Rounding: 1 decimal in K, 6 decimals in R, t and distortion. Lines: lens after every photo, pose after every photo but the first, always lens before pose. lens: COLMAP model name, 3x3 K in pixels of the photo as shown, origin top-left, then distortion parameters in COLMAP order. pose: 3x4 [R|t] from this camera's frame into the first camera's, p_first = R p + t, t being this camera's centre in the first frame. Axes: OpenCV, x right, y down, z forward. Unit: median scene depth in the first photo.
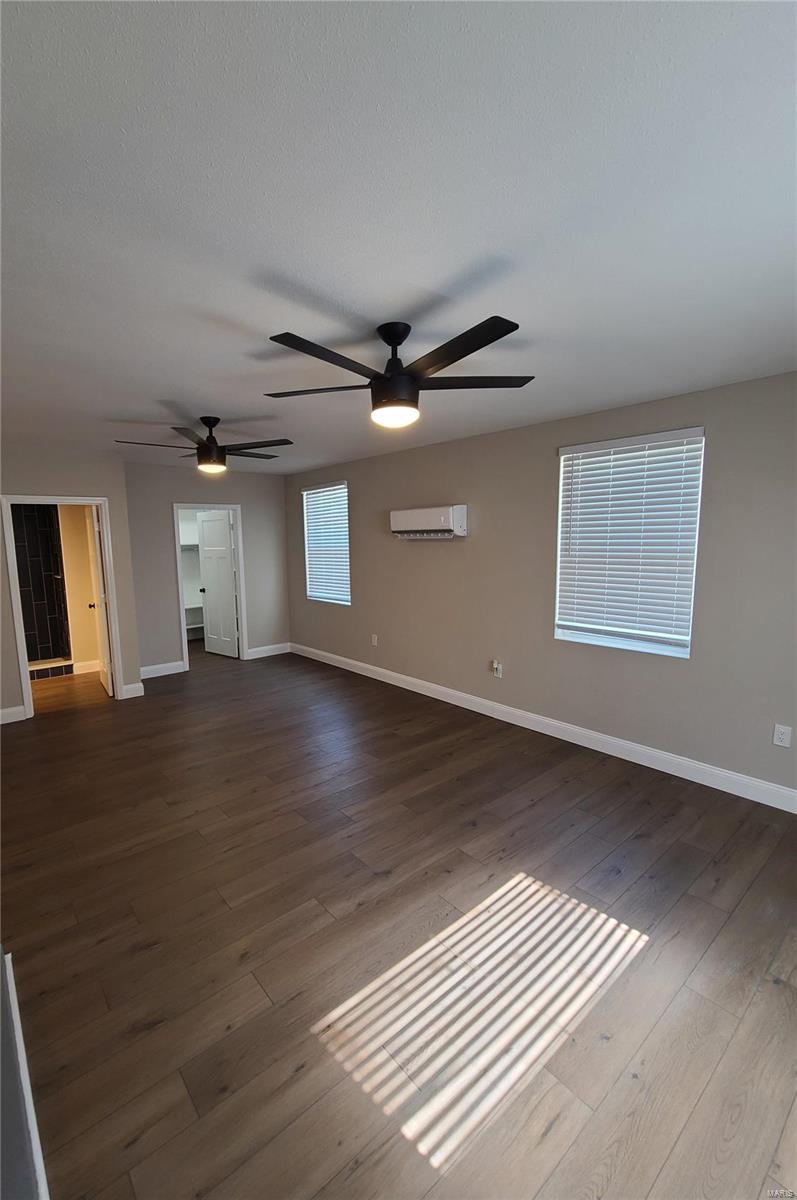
lens RADIAL K [[526.1, 0, 398.5], [0, 526.1, 600.0], [0, 0, 1]] dist [-0.000484, 0.000018]
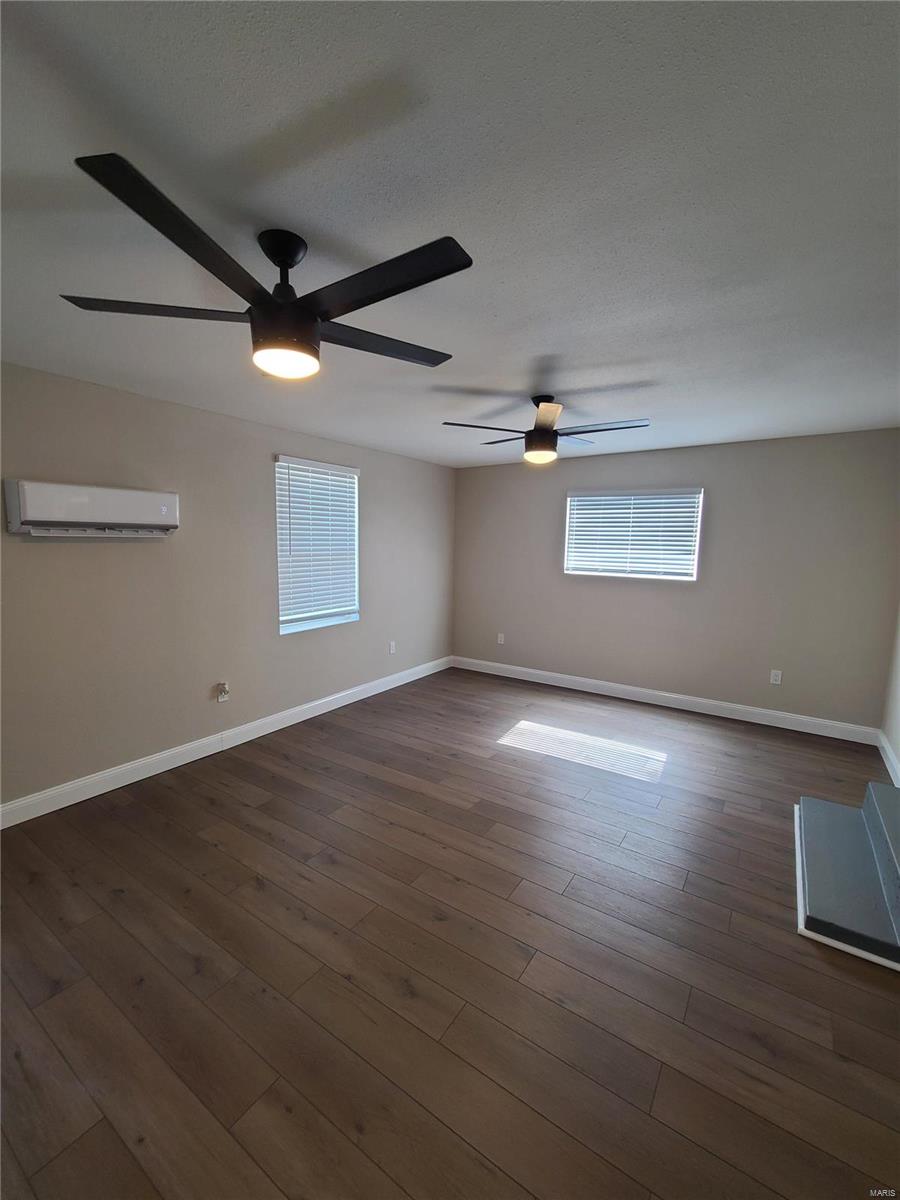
lens RADIAL K [[489.8, 0, 450.0], [0, 489.8, 600.0], [0, 0, 1]] dist [0.000622, -0.003005]
pose [[-0.253242, -0.103767, 0.961822, -0.854936], [0.117397, 0.983586, 0.137025, -0.105889], [-0.960253, 0.147616, -0.236904, 1.070080]]
